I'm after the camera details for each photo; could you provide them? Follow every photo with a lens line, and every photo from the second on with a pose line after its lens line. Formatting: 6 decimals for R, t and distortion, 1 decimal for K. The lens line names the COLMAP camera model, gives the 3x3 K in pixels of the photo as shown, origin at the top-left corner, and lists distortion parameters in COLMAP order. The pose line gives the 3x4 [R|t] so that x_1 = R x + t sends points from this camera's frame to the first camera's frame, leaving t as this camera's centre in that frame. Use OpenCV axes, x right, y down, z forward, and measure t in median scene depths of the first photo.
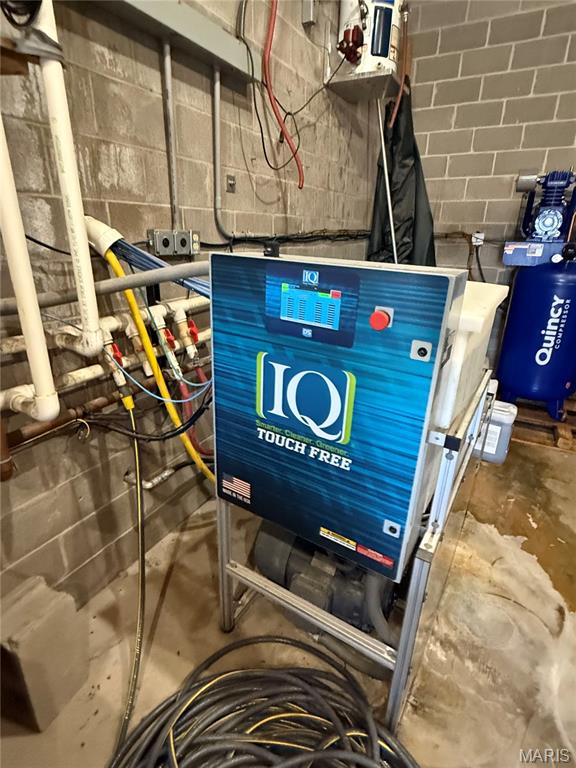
lens RADIAL K [[404.1, 0, 287.1], [0, 404.1, 378.2], [0, 0, 1]] dist [0.001829, -0.001386]
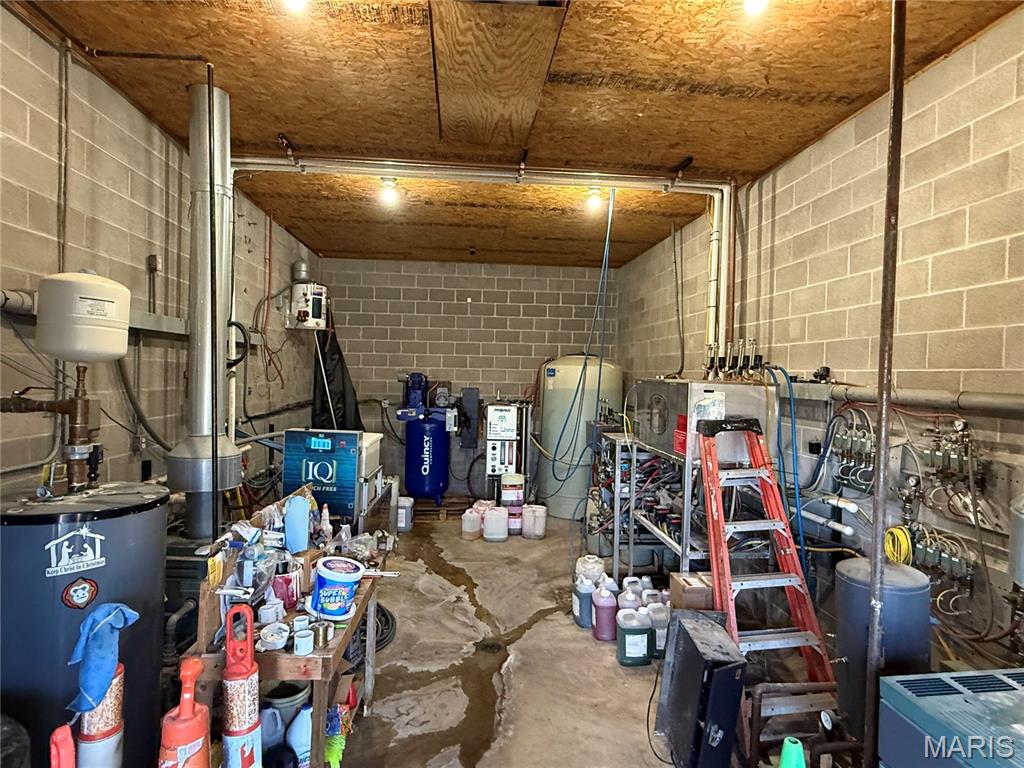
lens RADIAL K [[538.8, 0, 510.7], [0, 538.8, 385.2], [0, 0, 1]] dist [0.001829, -0.001386]
pose [[0.826880, -0.011879, 0.562253, -0.692957], [0.185717, 0.949456, -0.253065, 0.478657], [-0.530828, 0.313675, 0.787292, -2.143300]]
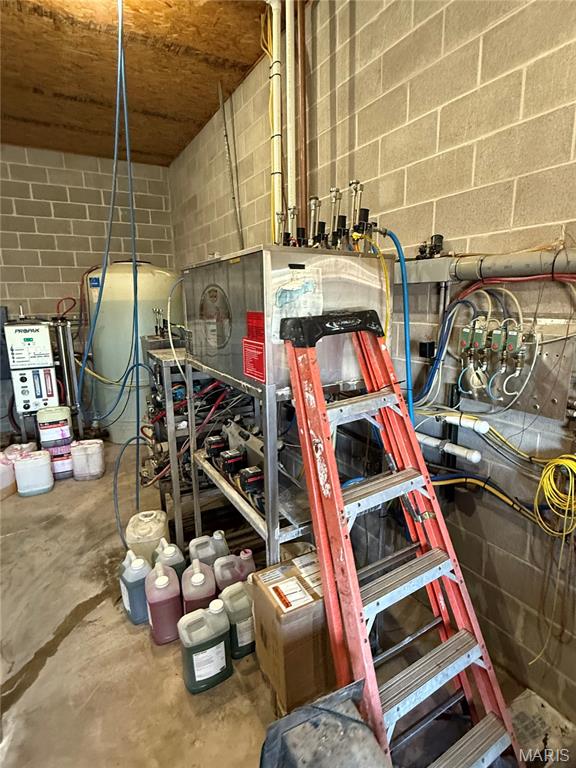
lens RADIAL K [[404.1, 0, 291.5], [0, 404.1, 380.7], [0, 0, 1]] dist [0.001829, -0.001386]
pose [[0.514446, -0.194611, 0.835148, 0.289341], [0.316080, 0.948368, 0.026292, 0.330489], [-0.797144, 0.250448, 0.549397, -1.340190]]
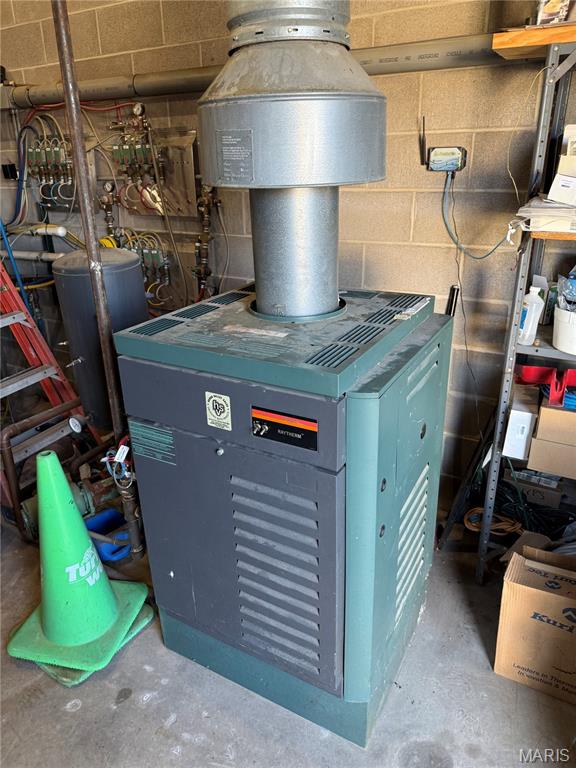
lens RADIAL K [[545.7, 0, 281.3], [0, 545.7, 380.3], [0, 0, 1]] dist [0.025125, -0.035223]
pose [[0.027231, -0.386815, 0.921755, -0.456397], [0.359770, 0.864100, 0.351991, 0.685451], [-0.932644, 0.322035, 0.162694, -1.956961]]
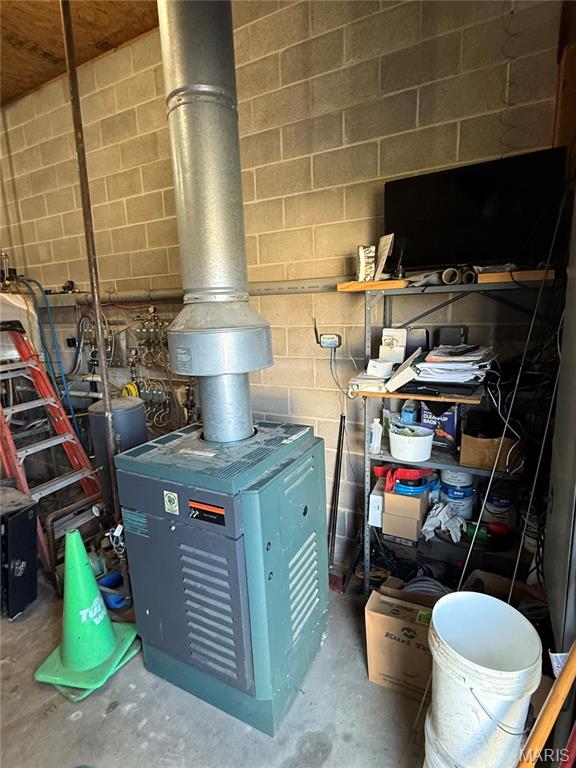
lens RADIAL K [[404.1, 0, 284.7], [0, 404.1, 382.5], [0, 0, 1]] dist [0.001829, -0.001386]
pose [[-0.000210, -0.189165, 0.981945, -0.647988], [0.372022, 0.911450, 0.175664, 0.635066], [-0.928224, 0.365342, 0.070182, -2.147475]]
